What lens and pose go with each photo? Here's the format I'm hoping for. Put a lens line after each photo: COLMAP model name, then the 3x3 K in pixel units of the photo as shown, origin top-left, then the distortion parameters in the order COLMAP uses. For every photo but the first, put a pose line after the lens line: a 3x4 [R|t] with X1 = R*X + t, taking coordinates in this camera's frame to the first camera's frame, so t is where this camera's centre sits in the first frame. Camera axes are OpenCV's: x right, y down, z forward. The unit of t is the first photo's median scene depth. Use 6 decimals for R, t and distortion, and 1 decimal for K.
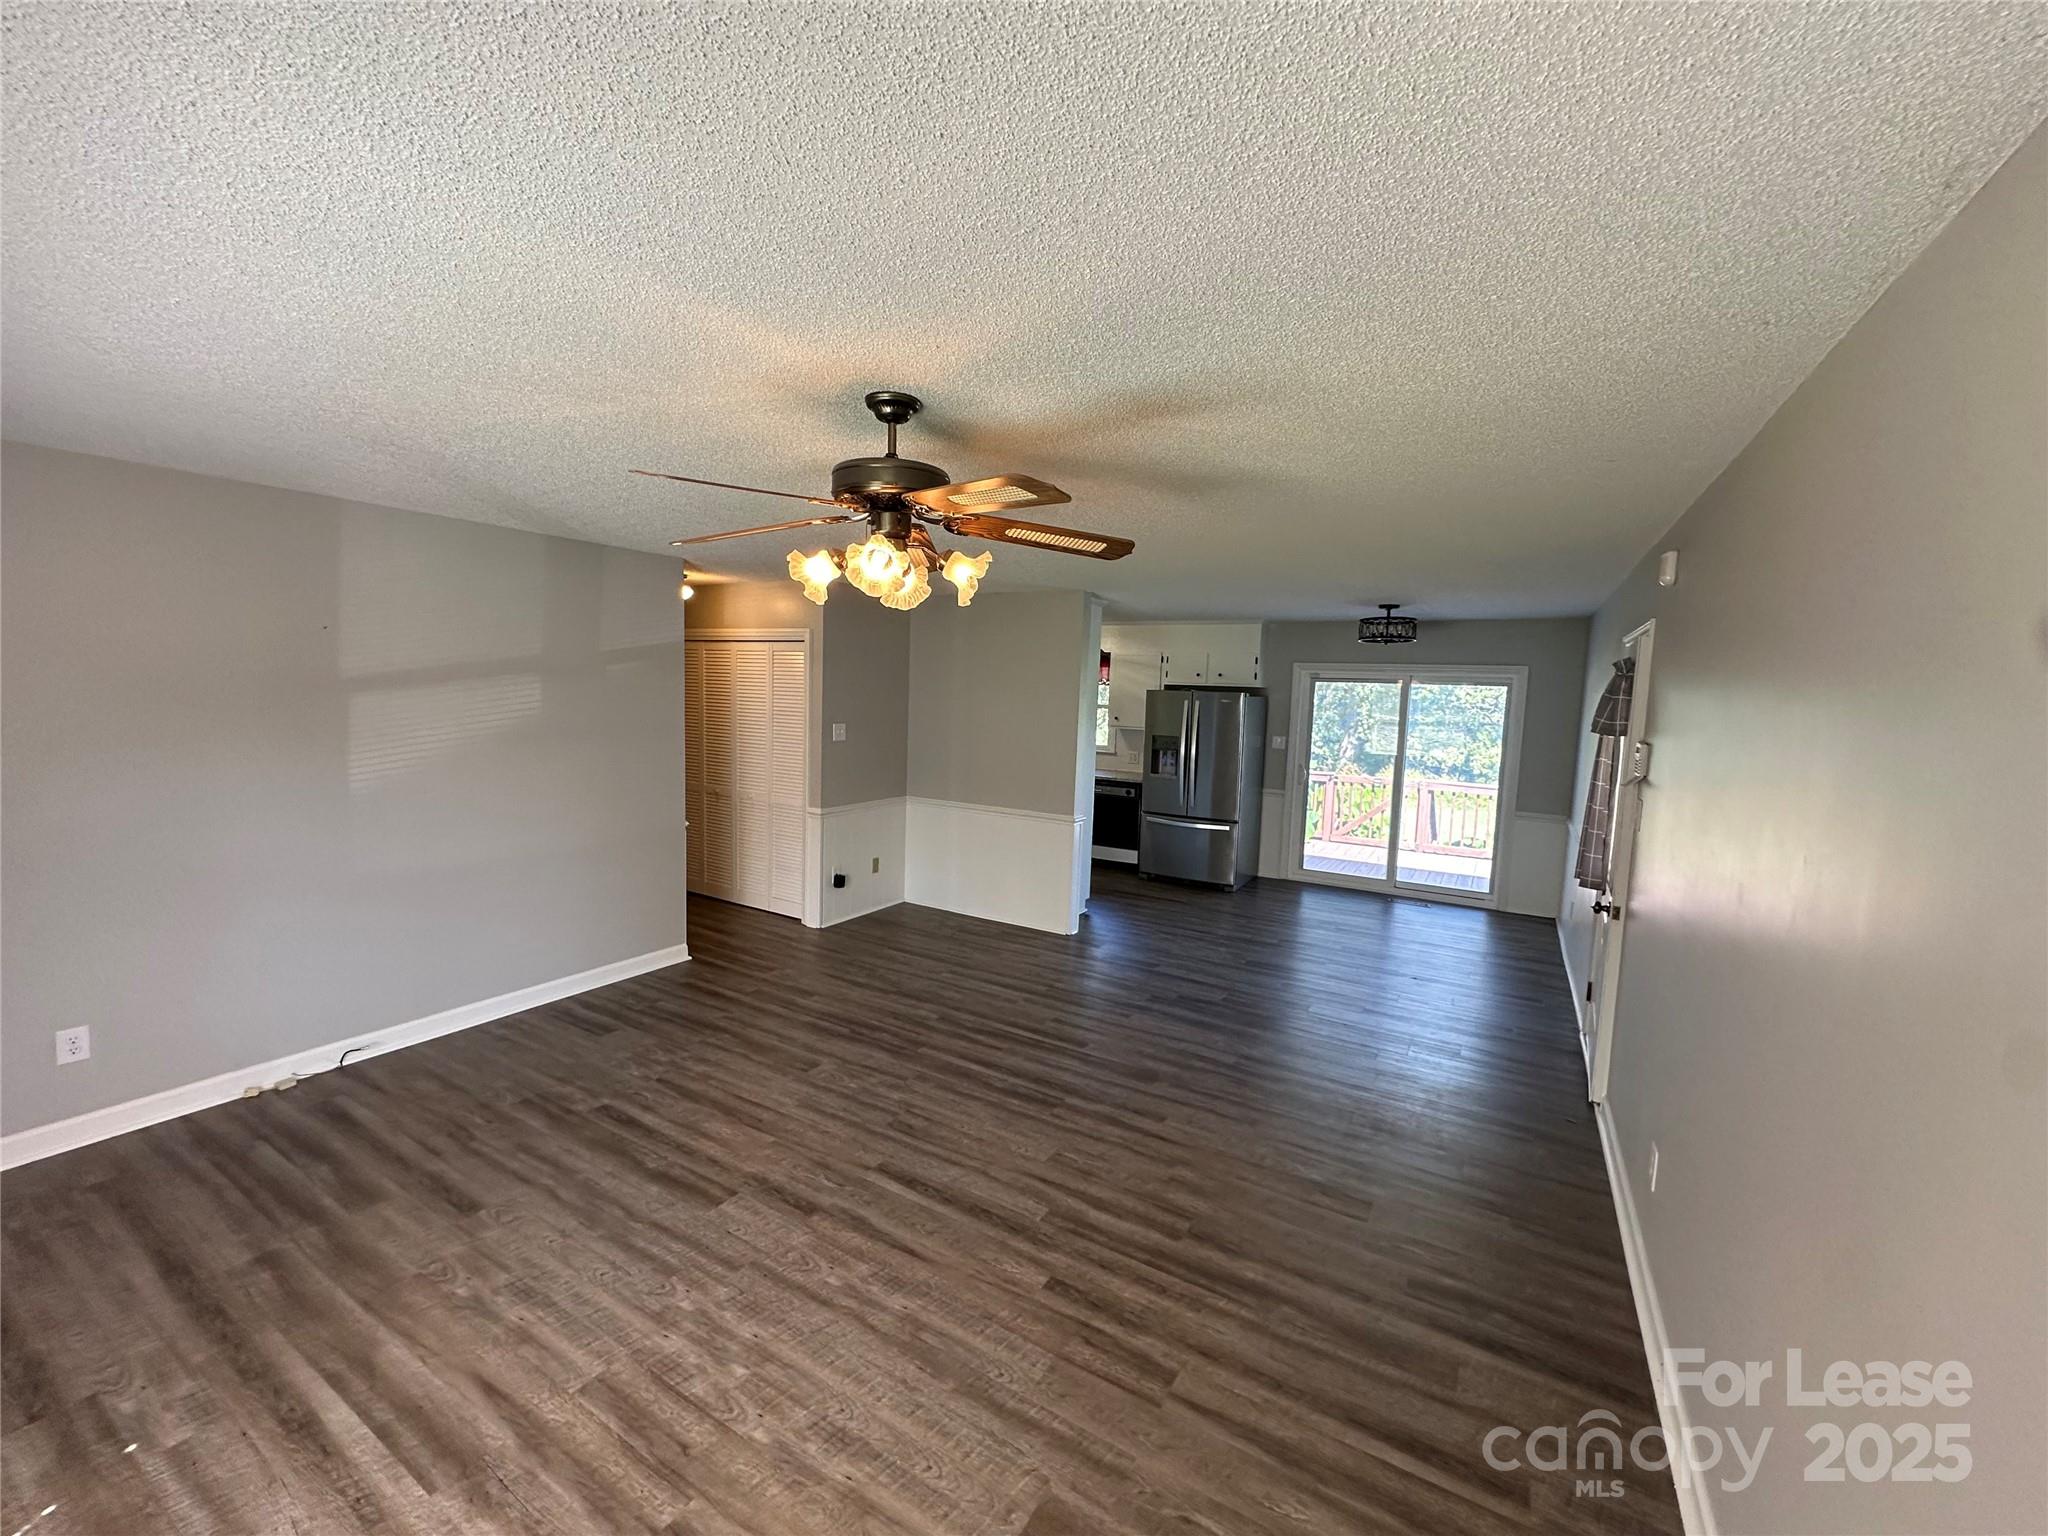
lens RADIAL K [[817.9, 0, 1017.4], [0, 817.9, 764.8], [0, 0, 1]] dist [-0.002152, 0.000512]
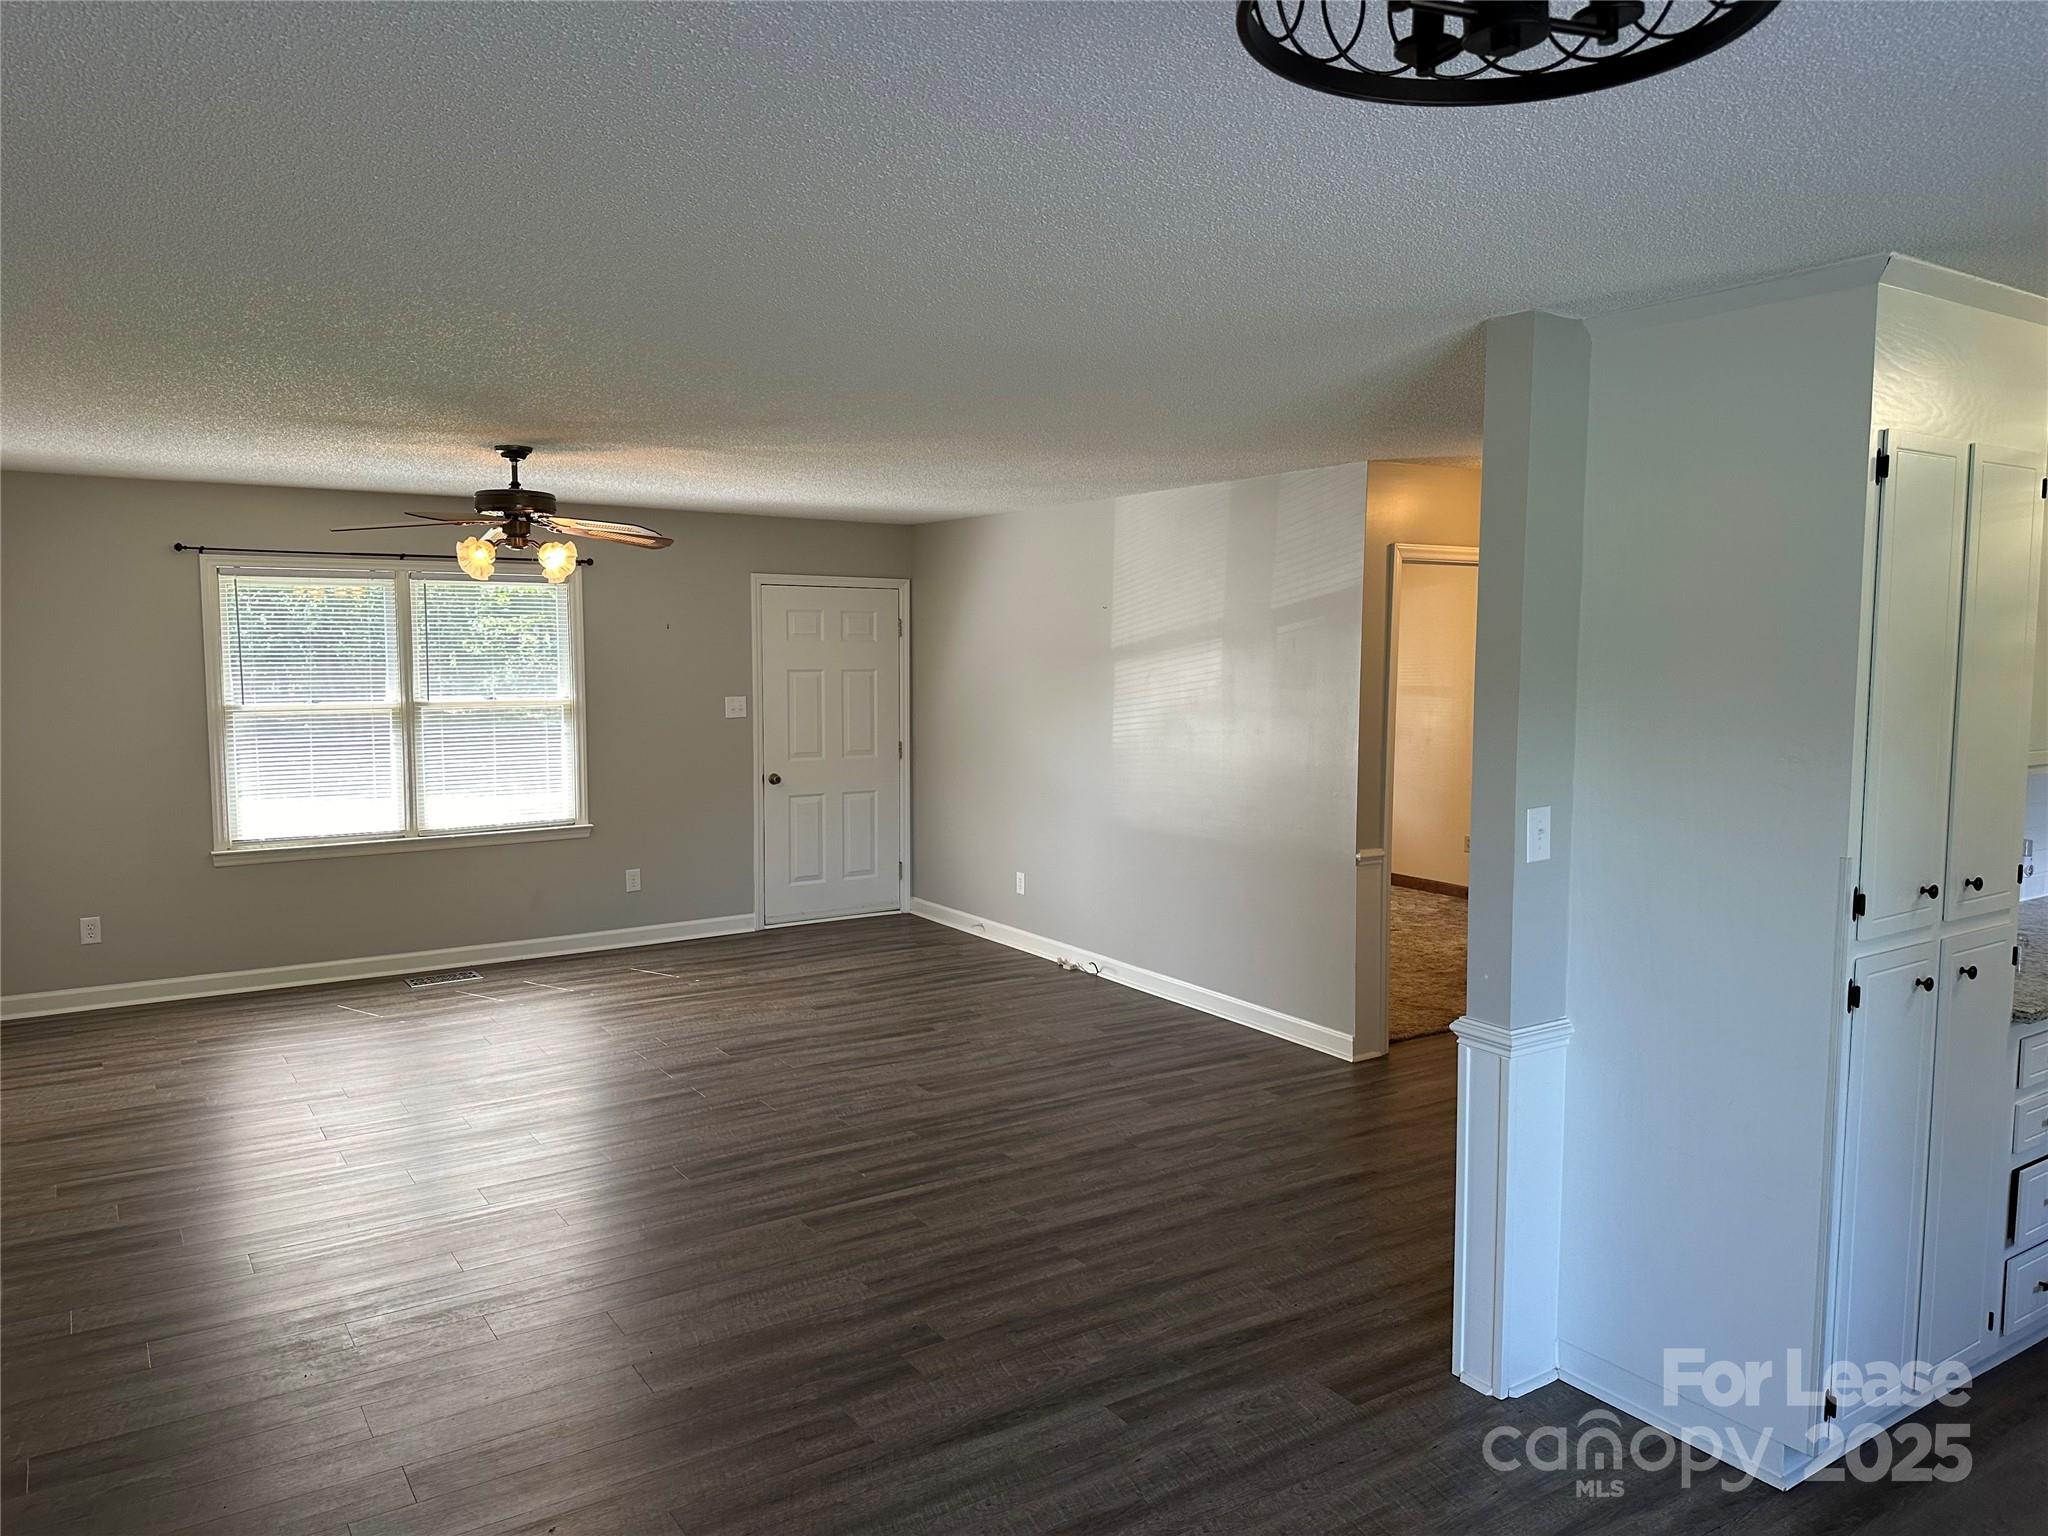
lens RADIAL K [[1430.6, 0, 1018.6], [0, 1430.6, 760.4], [0, 0, 1]] dist [0.063705, -0.077951]
pose [[-0.428856, 0.044453, -0.902279, 0.953807], [-0.103958, 0.989725, 0.098172, -0.113028], [0.897371, 0.135901, -0.419828, 1.533600]]
